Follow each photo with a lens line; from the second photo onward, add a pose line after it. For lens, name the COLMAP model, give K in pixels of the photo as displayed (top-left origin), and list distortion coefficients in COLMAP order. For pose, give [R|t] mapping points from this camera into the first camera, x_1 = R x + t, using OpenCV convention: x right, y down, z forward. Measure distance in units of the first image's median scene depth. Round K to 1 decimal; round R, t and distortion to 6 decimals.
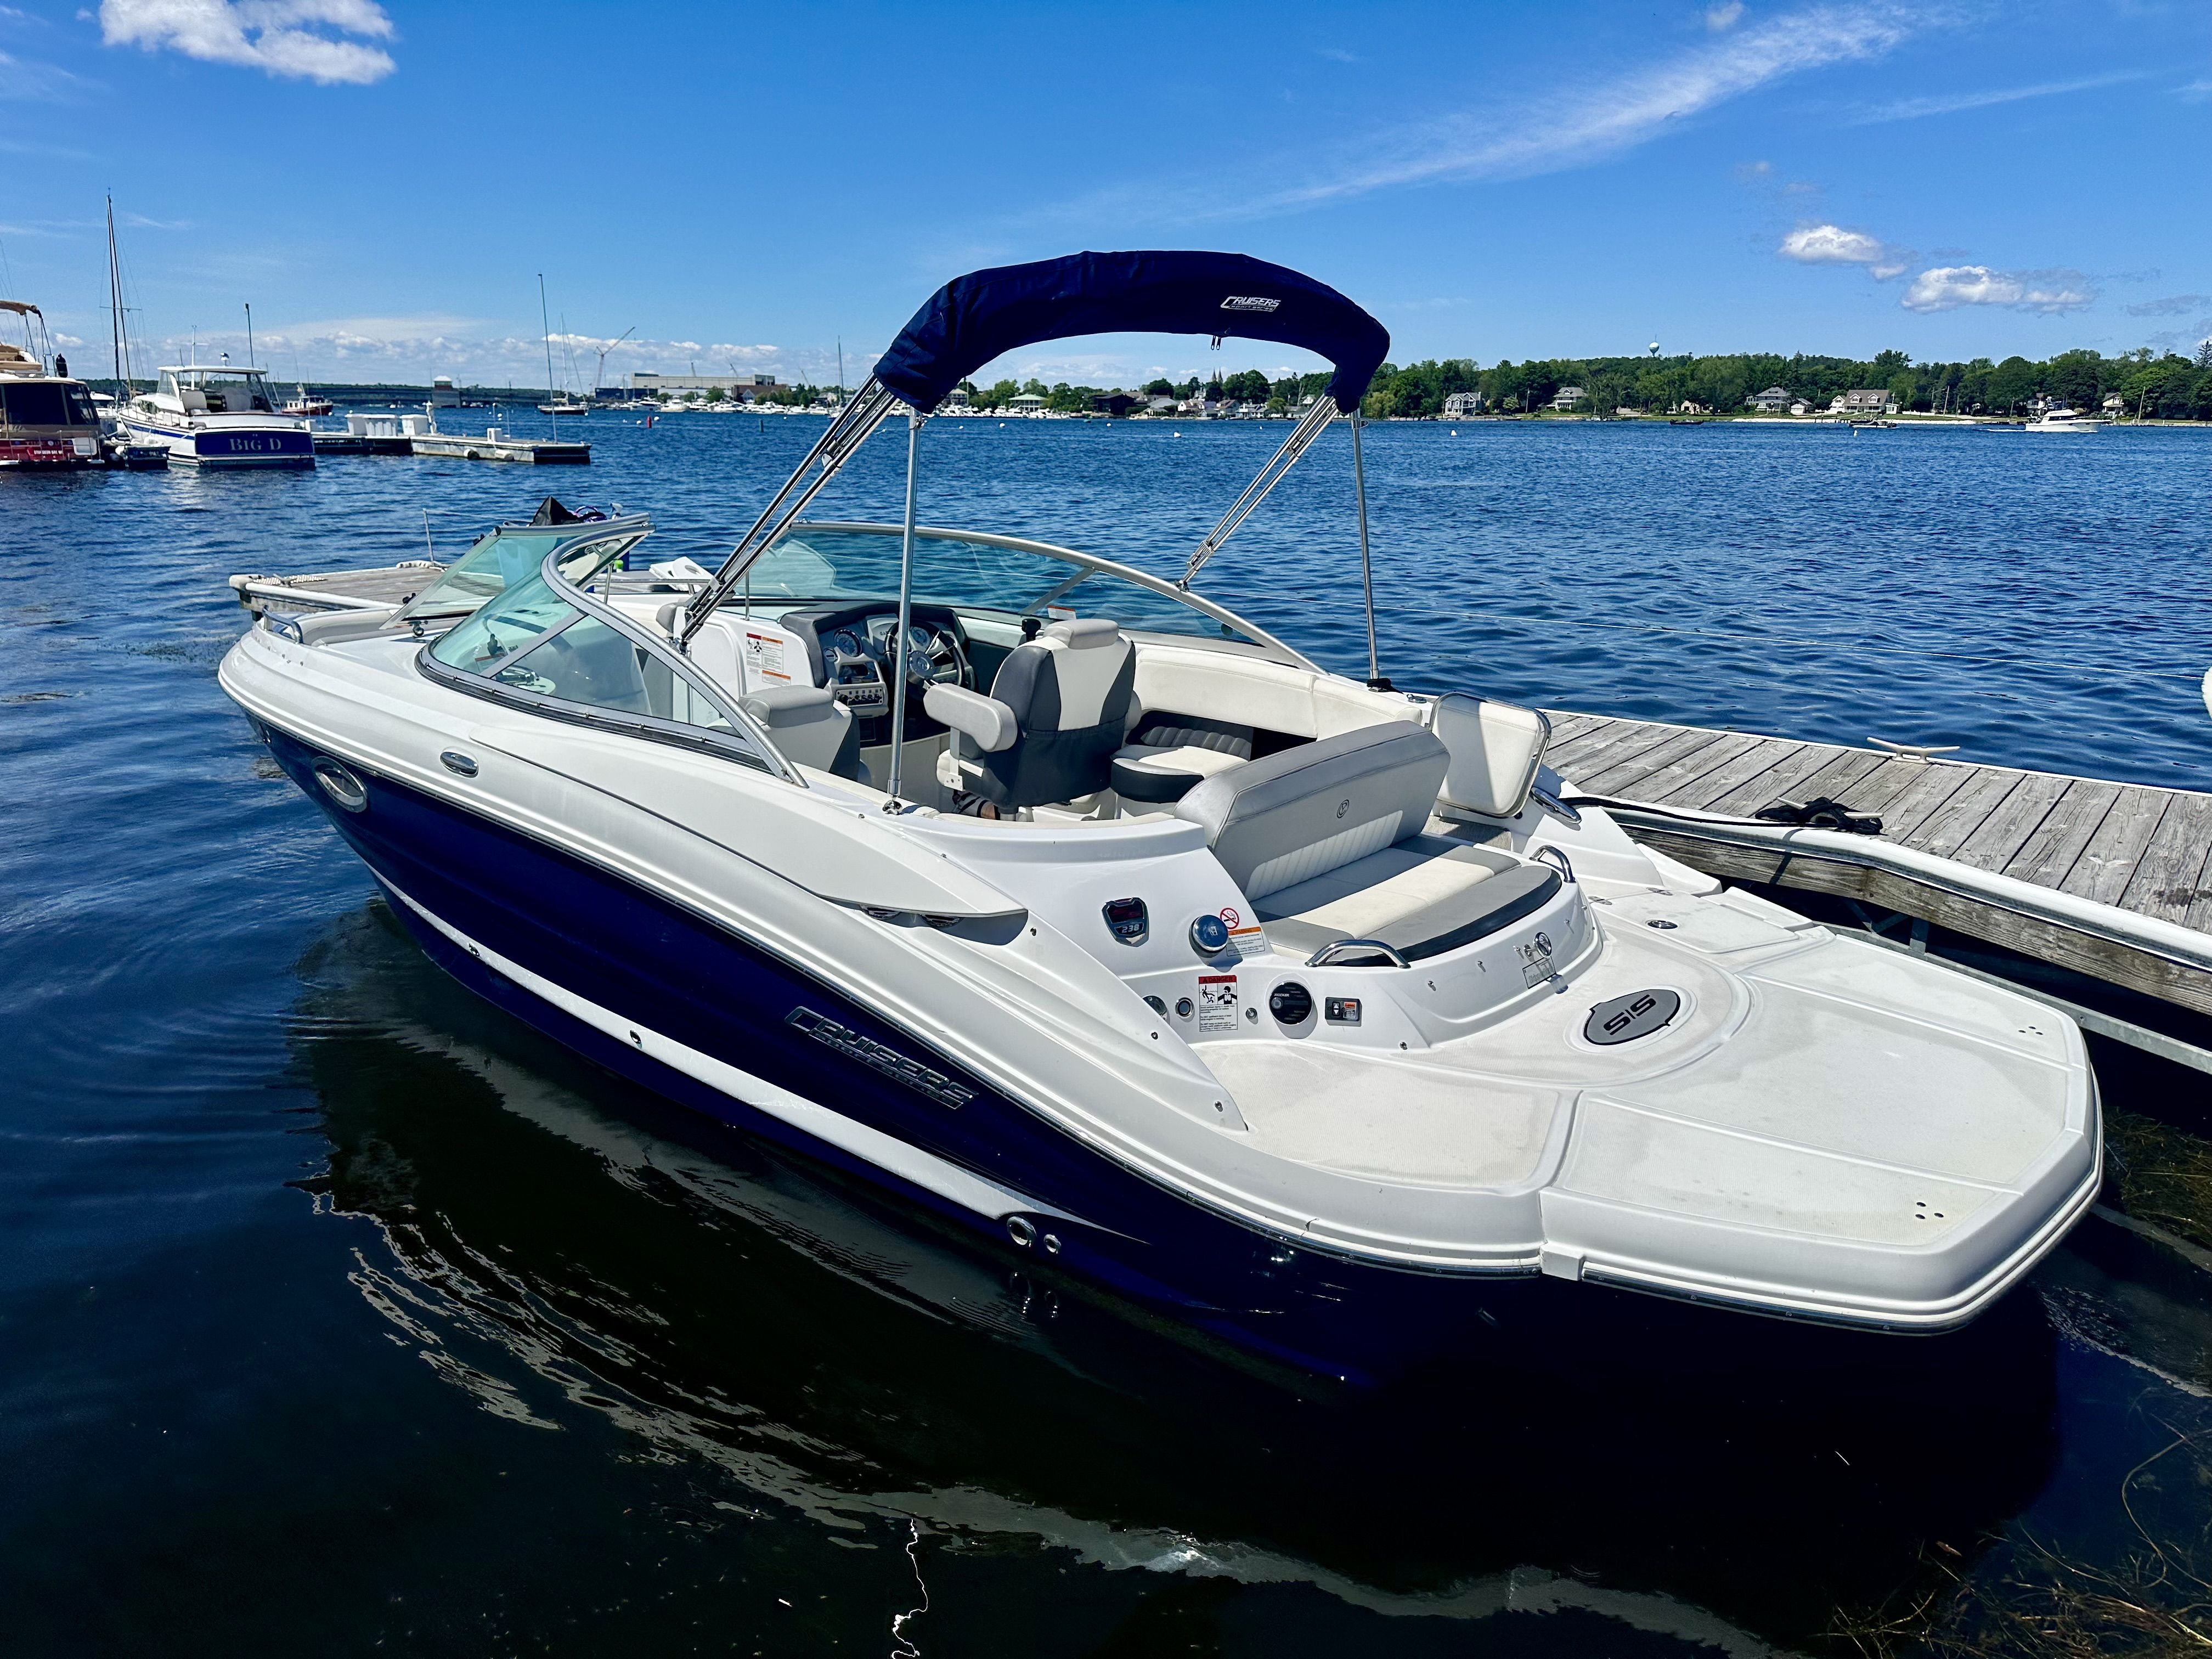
lens RADIAL K [[1563.0, 0, 1091.2], [0, 1563.0, 823.8], [0, 0, 1]] dist [0.031279, -0.026217]
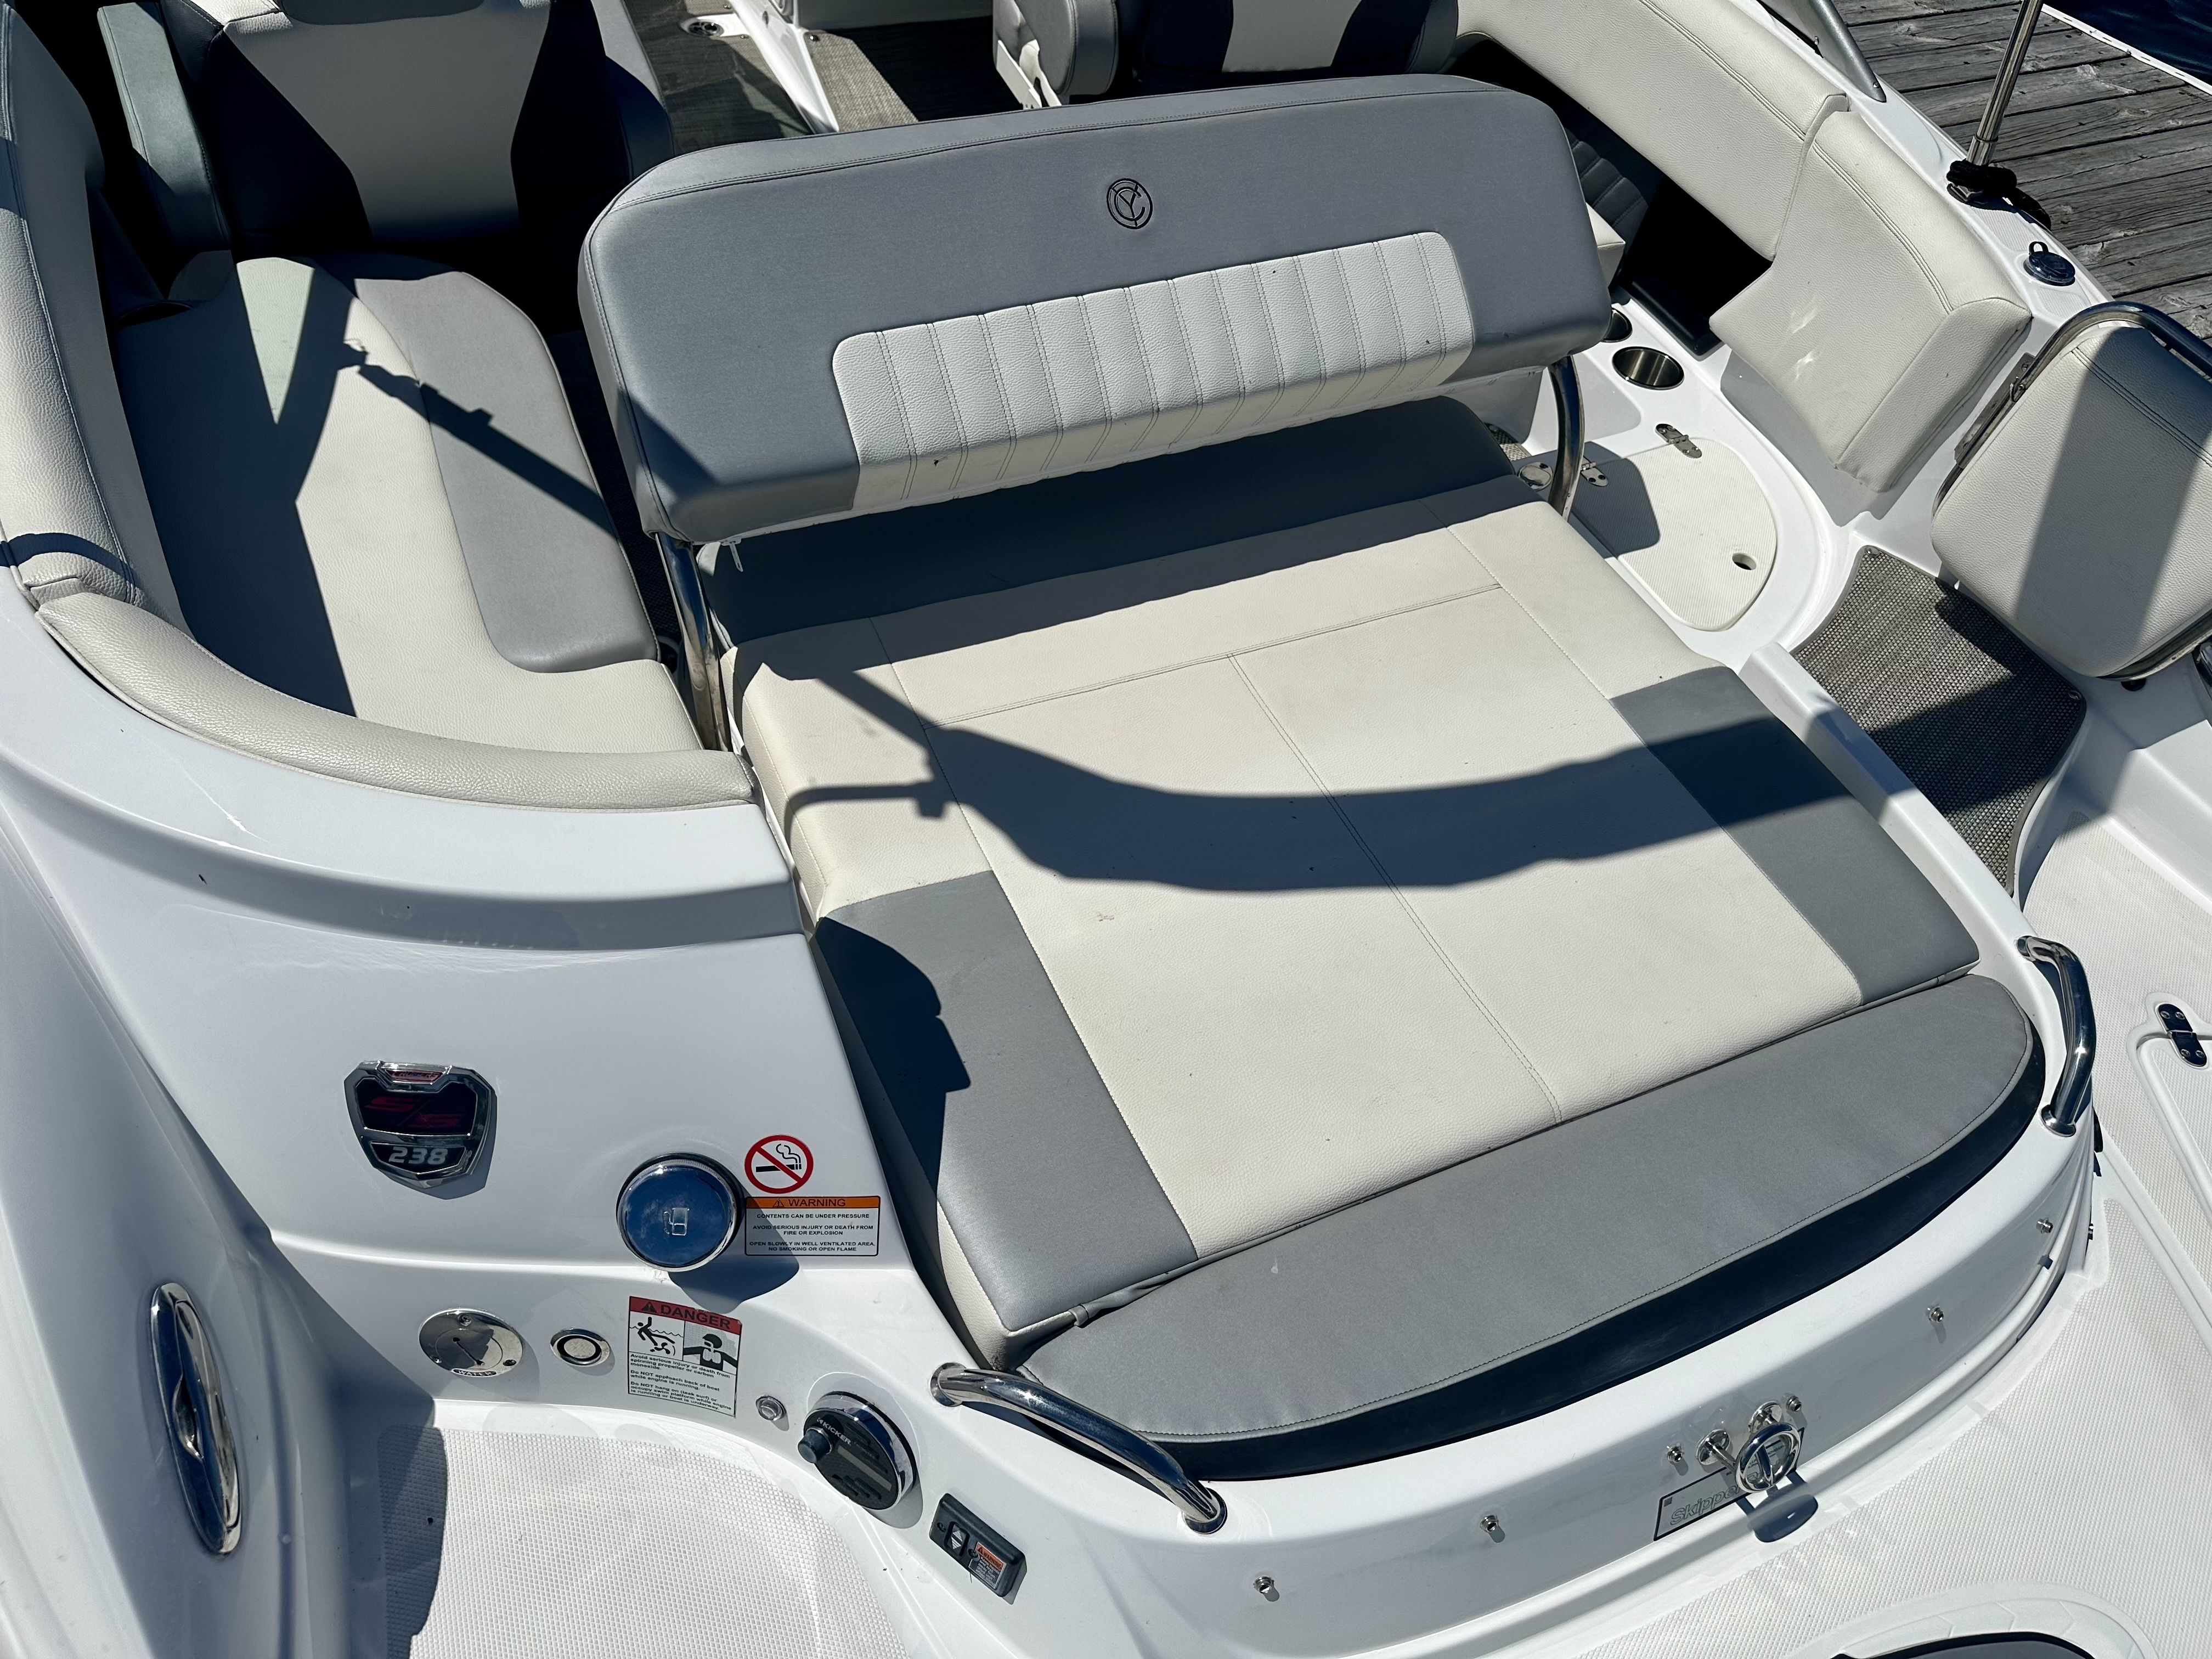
lens RADIAL K [[1563.0, 0, 1101.9], [0, 1563.0, 846.3], [0, 0, 1]] dist [0.031279, -0.026217]
pose [[0.902299, 0.370796, -0.219925, 0.201864], [-0.192036, 0.802421, 0.565016, -0.199195], [0.385978, -0.467580, 0.795230, 0.802080]]
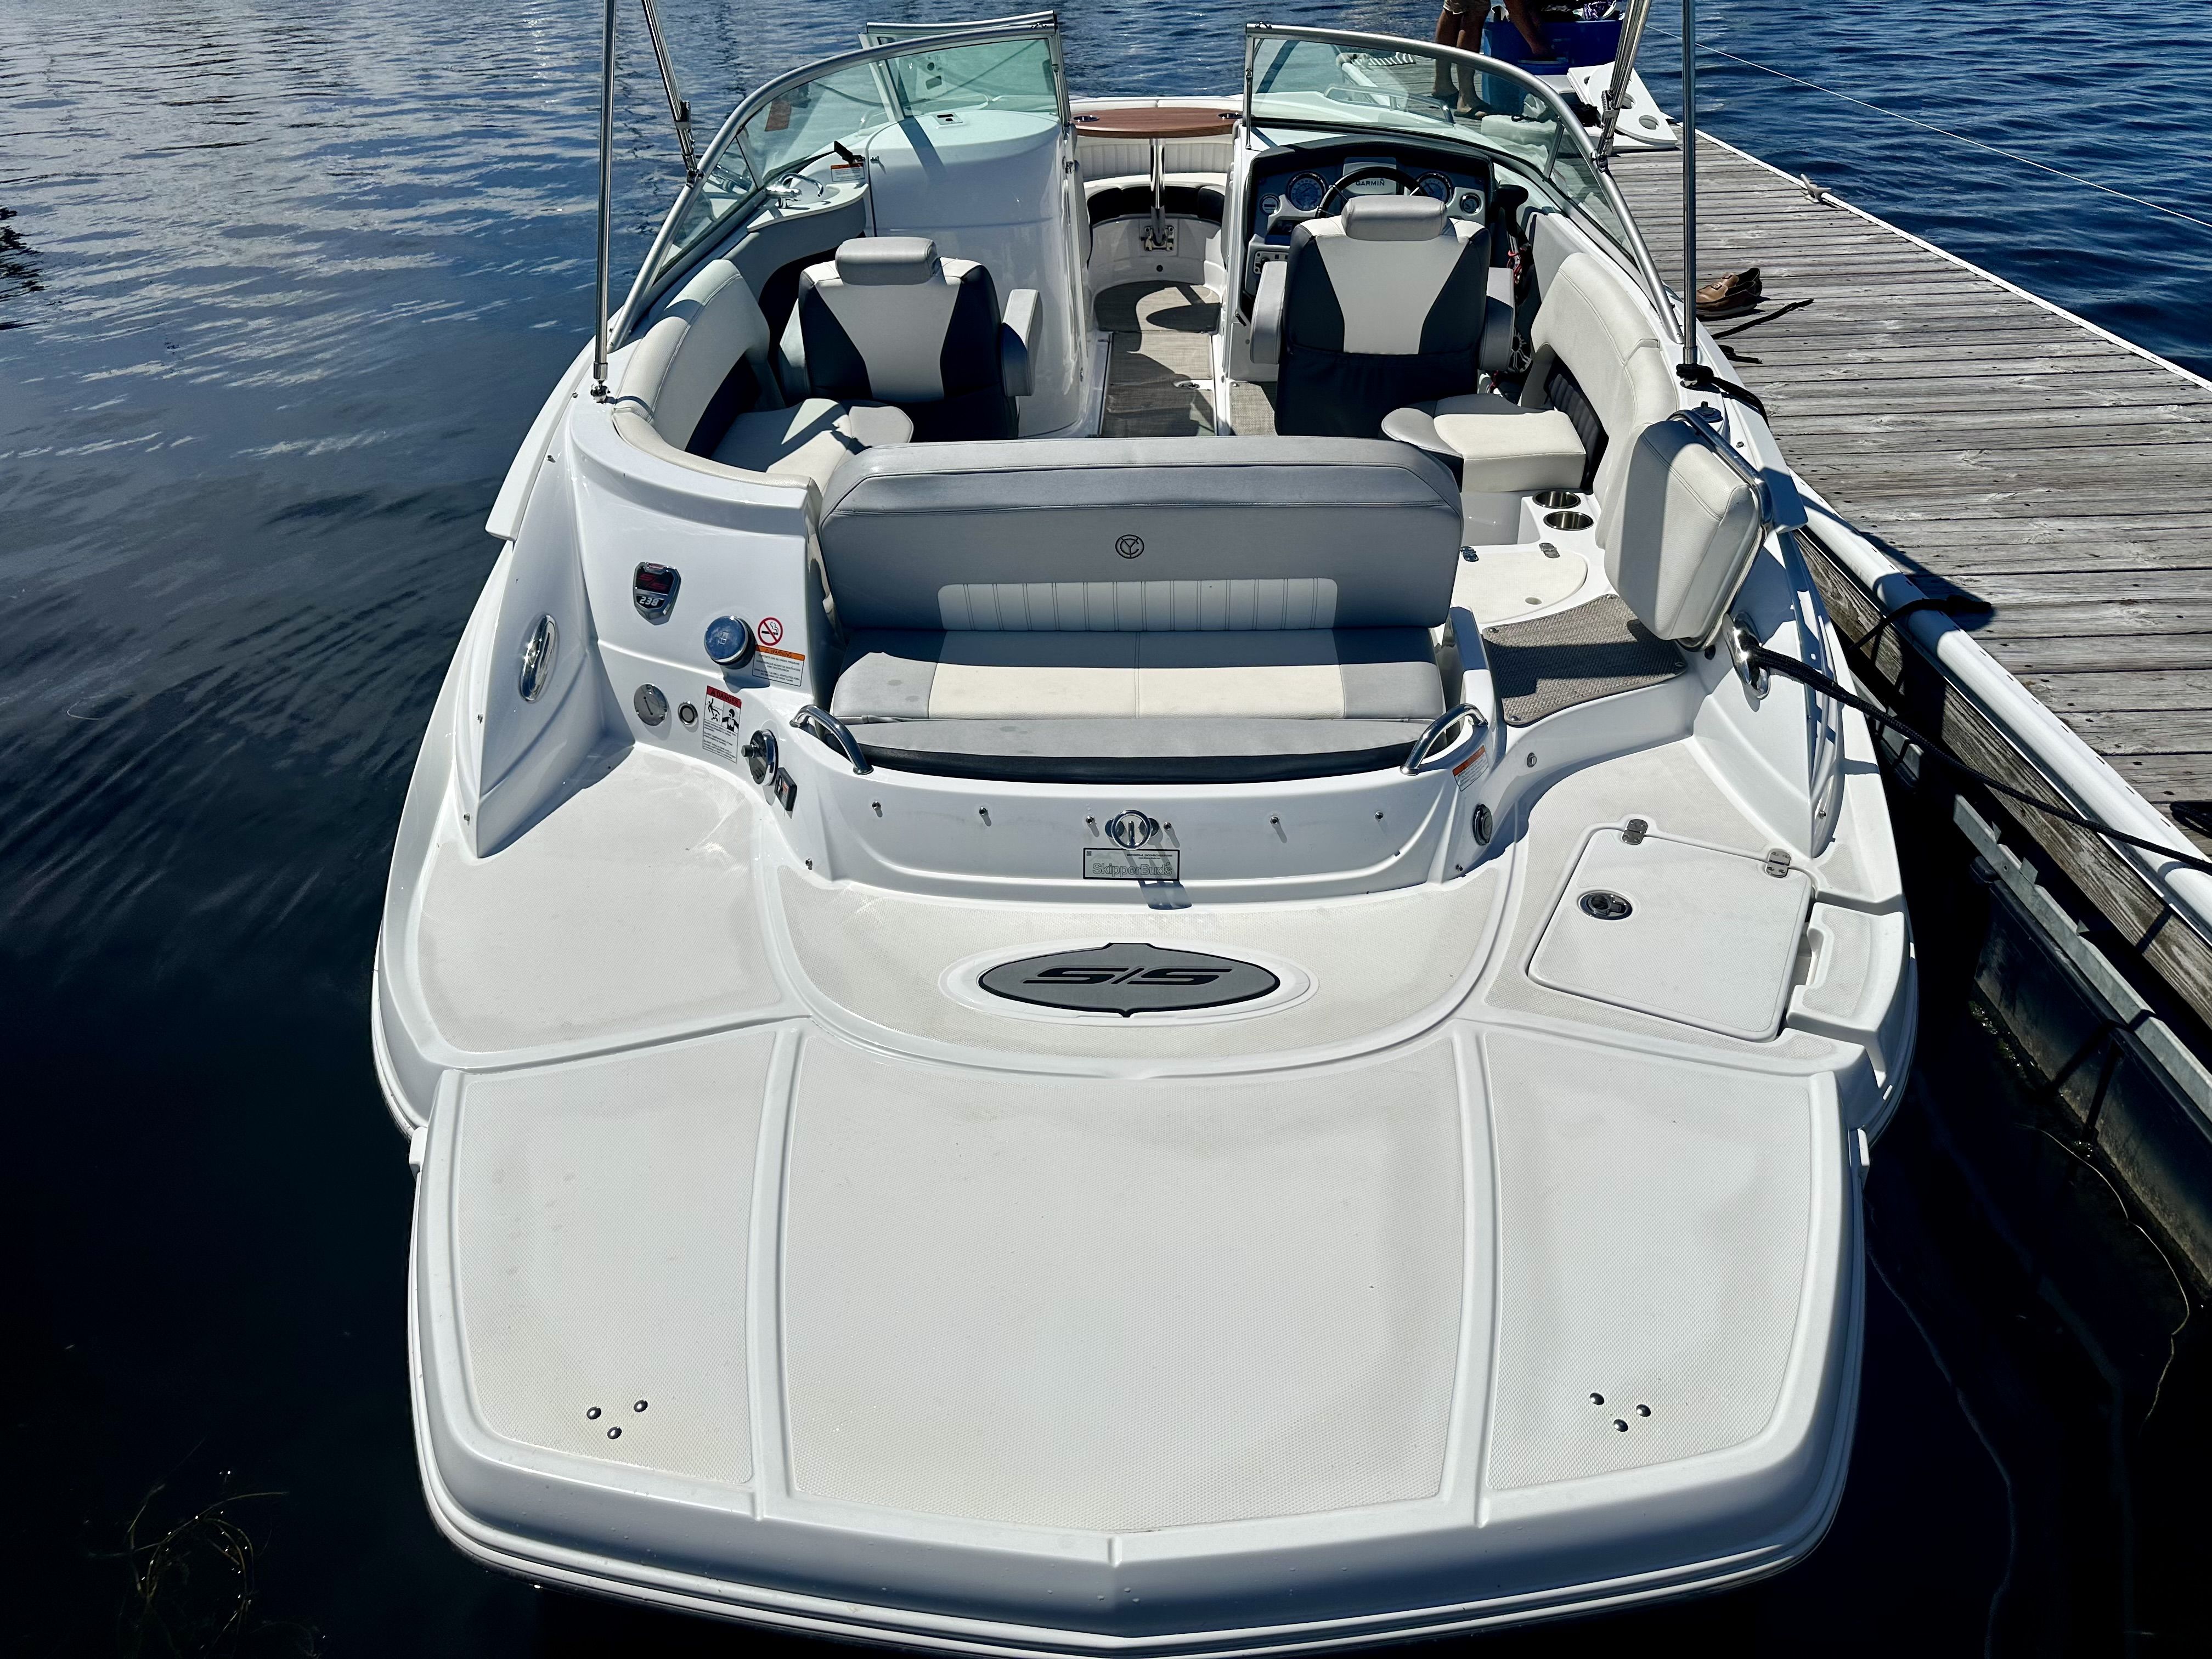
lens RADIAL K [[1563.0, 0, 1115.3], [0, 1563.0, 830.0], [0, 0, 1]] dist [0.031279, -0.026217]
pose [[0.623716, 0.405601, -0.668181, 0.773266], [-0.176463, 0.905831, 0.385139, -0.185331], [0.761472, -0.122308, 0.636555, 0.626268]]
